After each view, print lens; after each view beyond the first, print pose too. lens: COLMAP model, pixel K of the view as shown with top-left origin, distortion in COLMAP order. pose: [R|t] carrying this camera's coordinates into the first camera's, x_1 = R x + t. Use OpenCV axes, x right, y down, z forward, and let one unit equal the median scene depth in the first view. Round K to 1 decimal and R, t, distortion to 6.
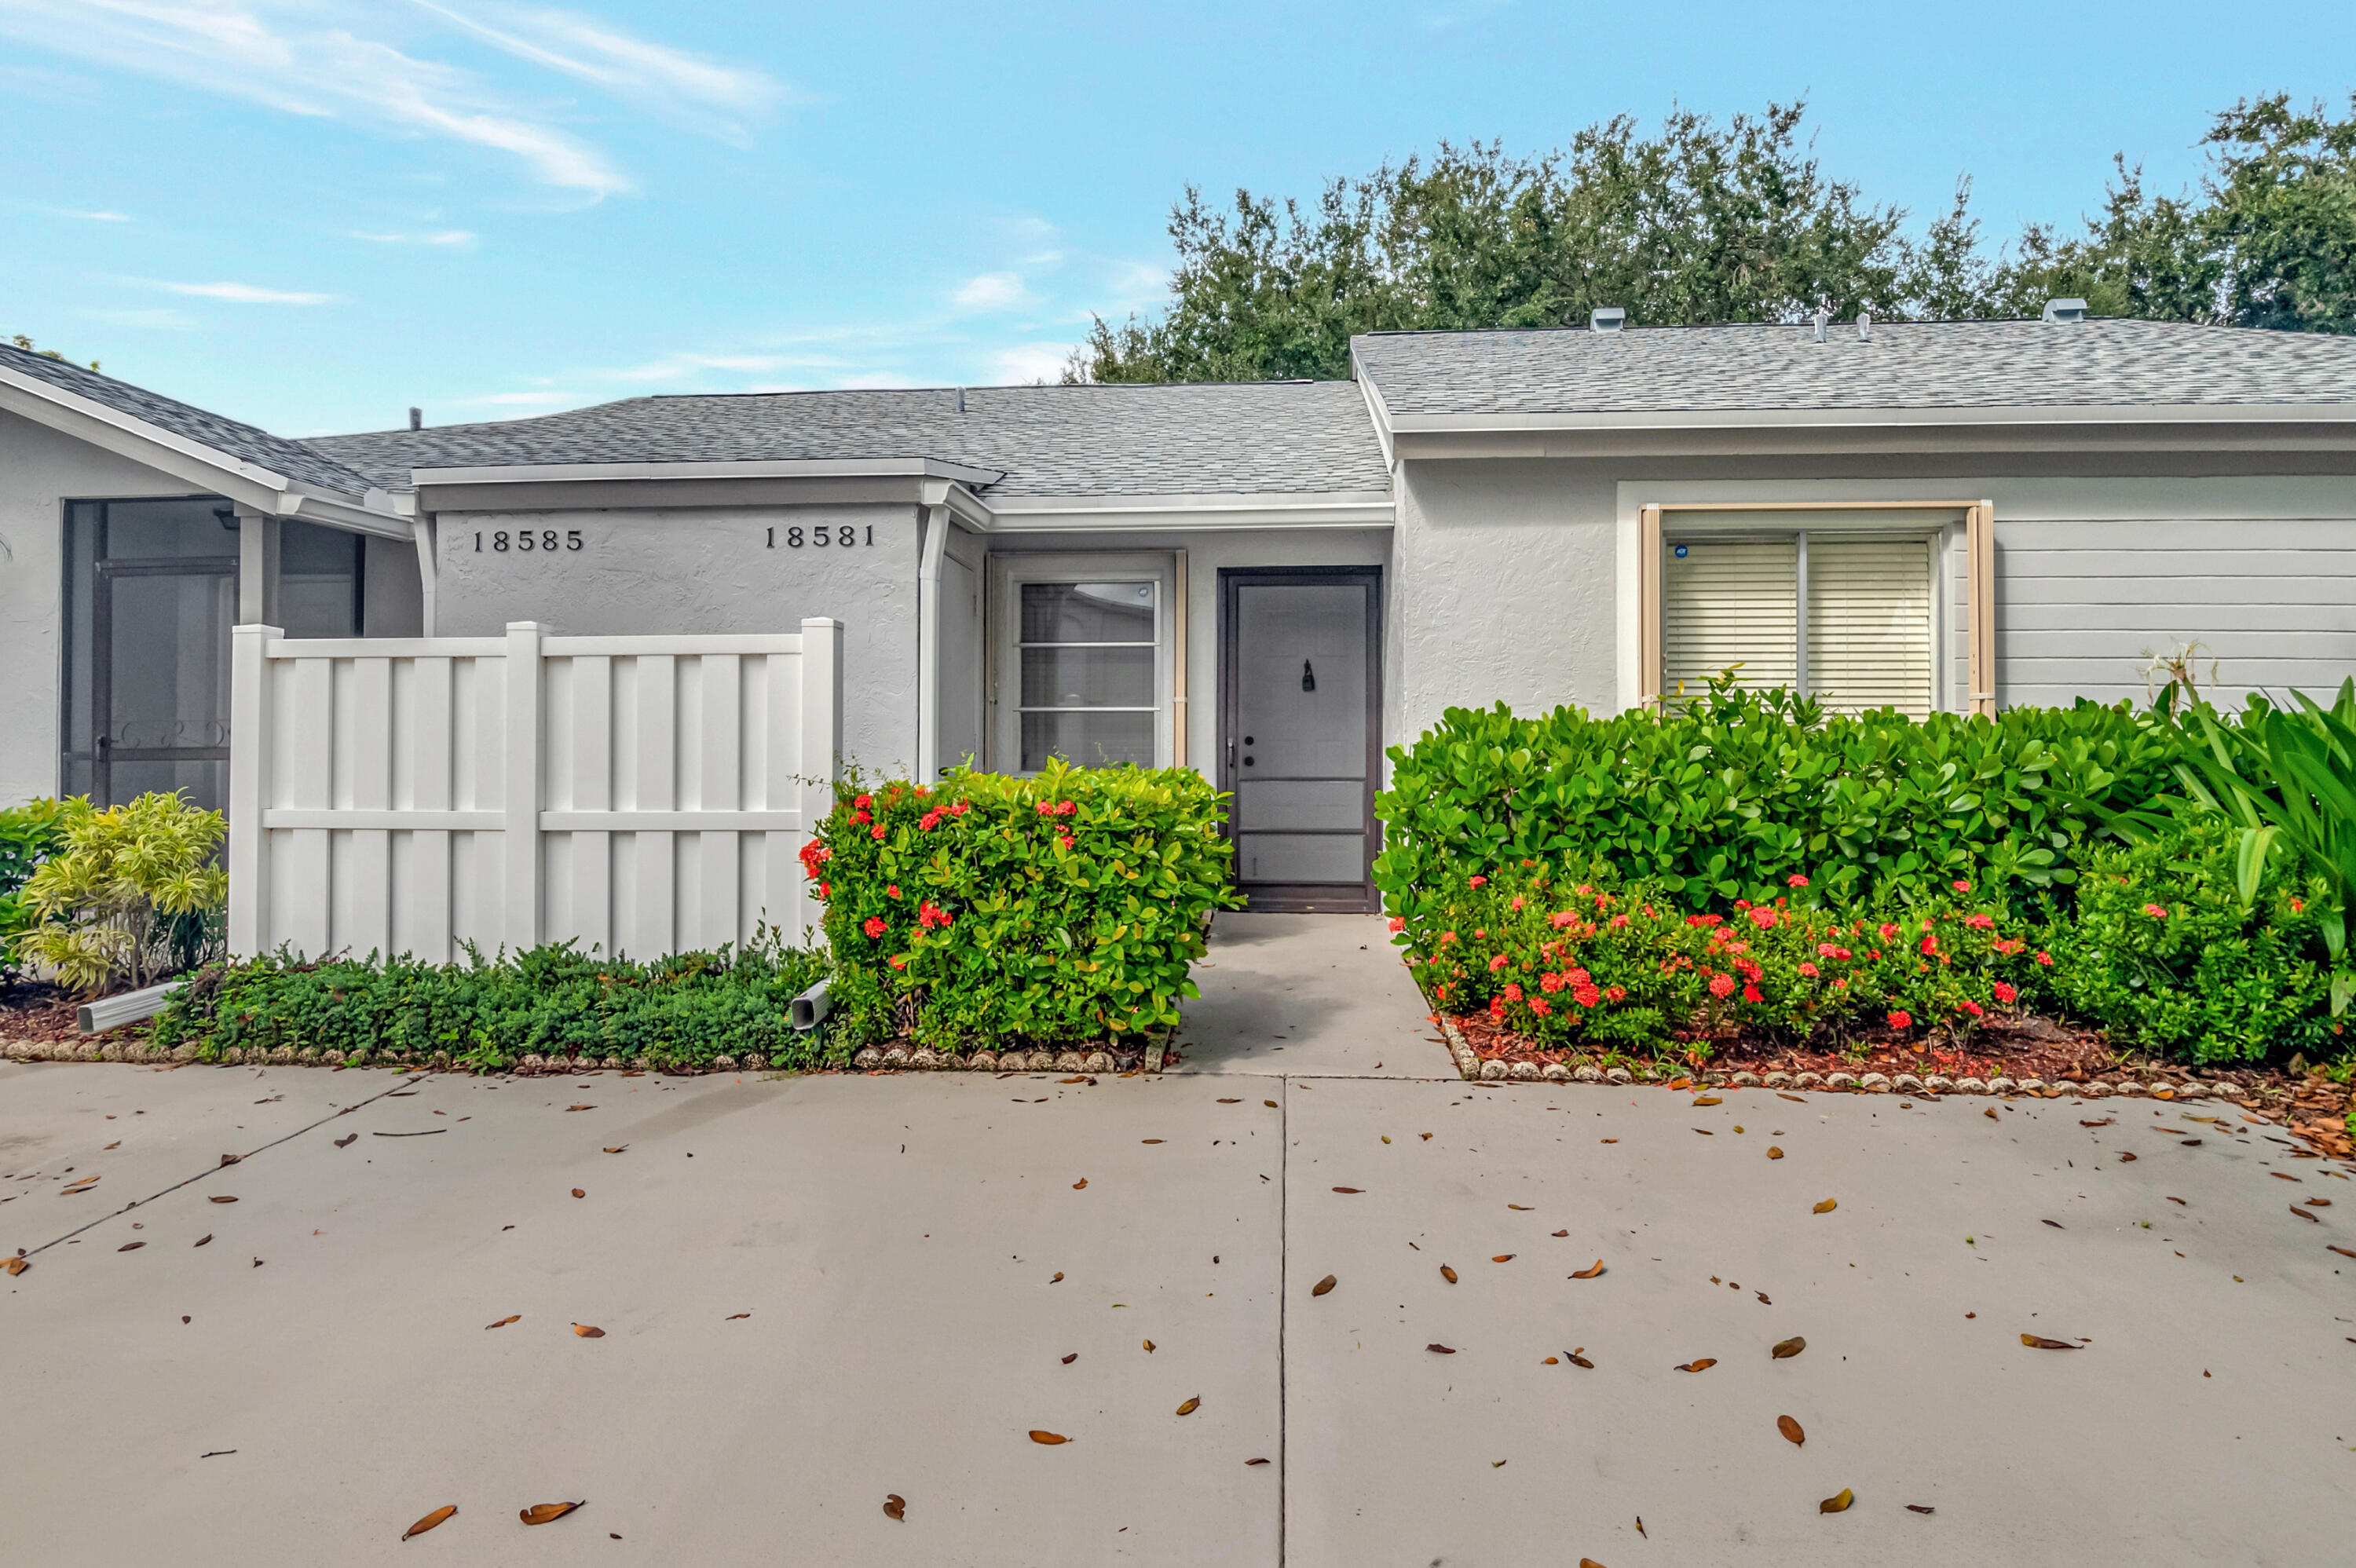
lens RADIAL K [[1280.3, 0, 1168.2], [0, 1280.3, 785.0], [0, 0, 1]] dist [-0.001072, -0.010915]
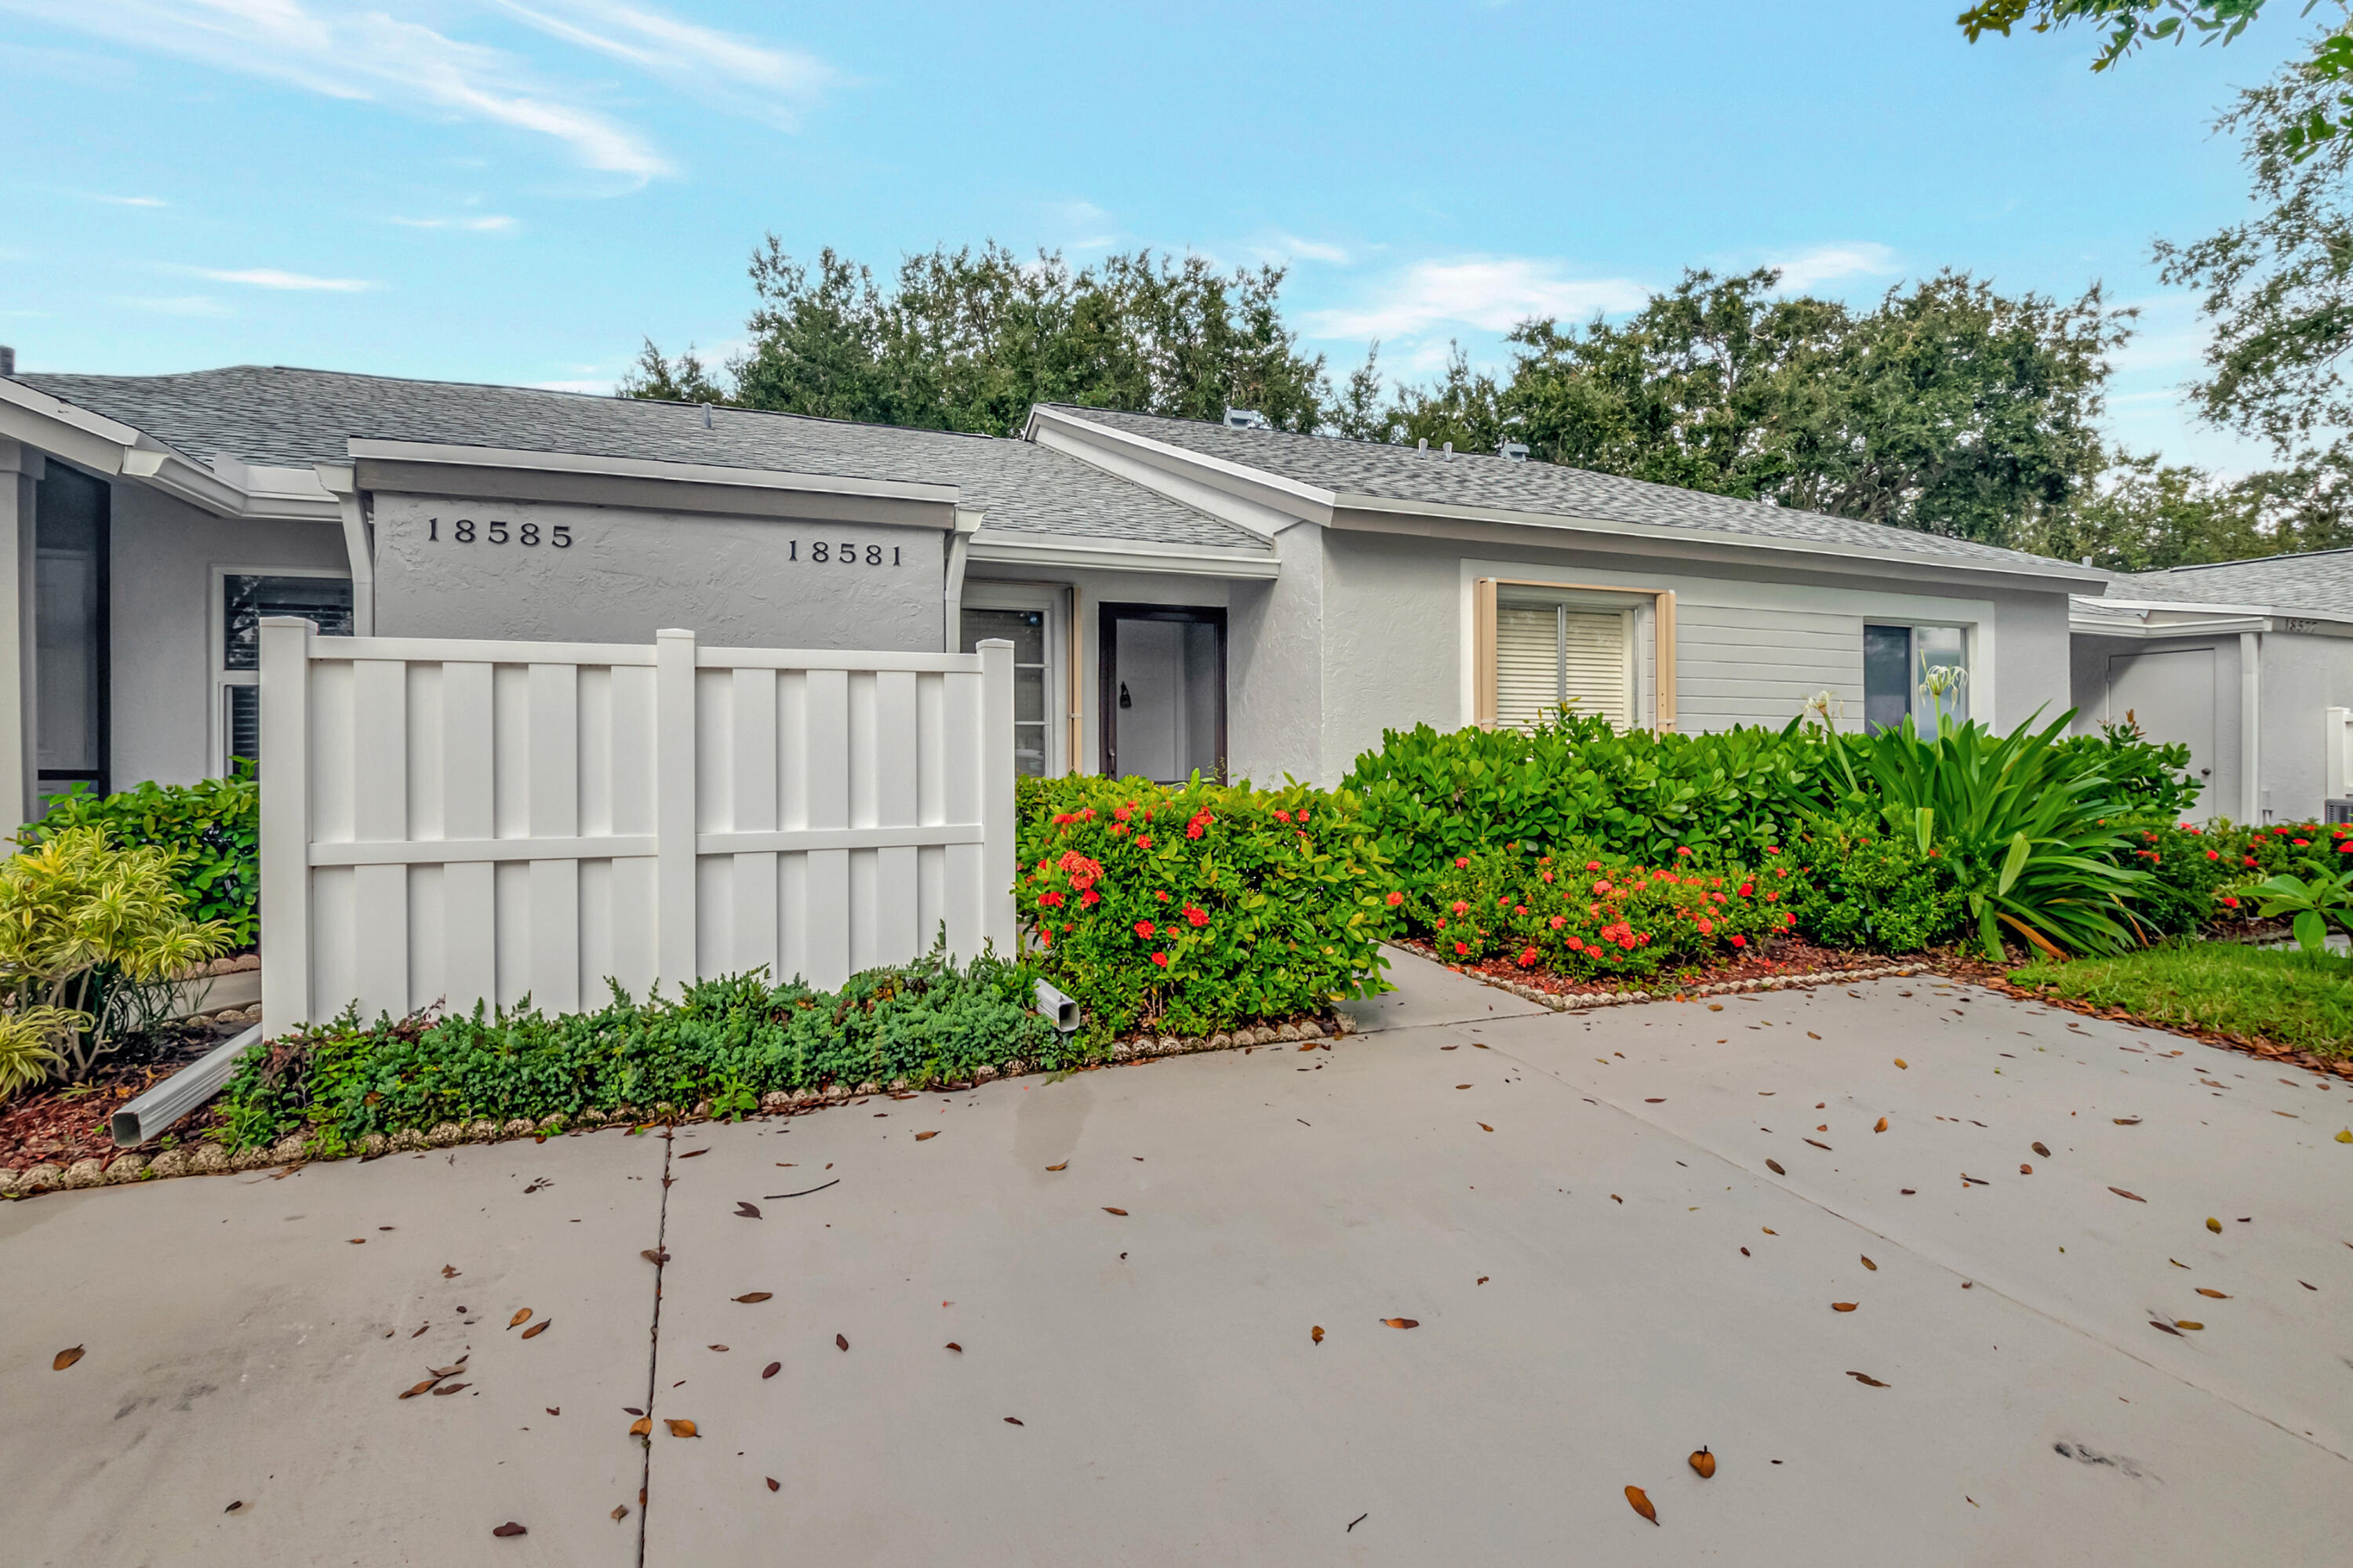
lens RADIAL K [[1088.6, 0, 1178.2], [0, 1088.6, 780.0], [0, 0, 1]] dist [-0.004247, -0.004996]
pose [[0.900255, -0.013814, 0.435145, -0.412815], [0.014342, 0.999895, 0.002071, -0.011861], [-0.435128, 0.004376, 0.900358, 0.106076]]
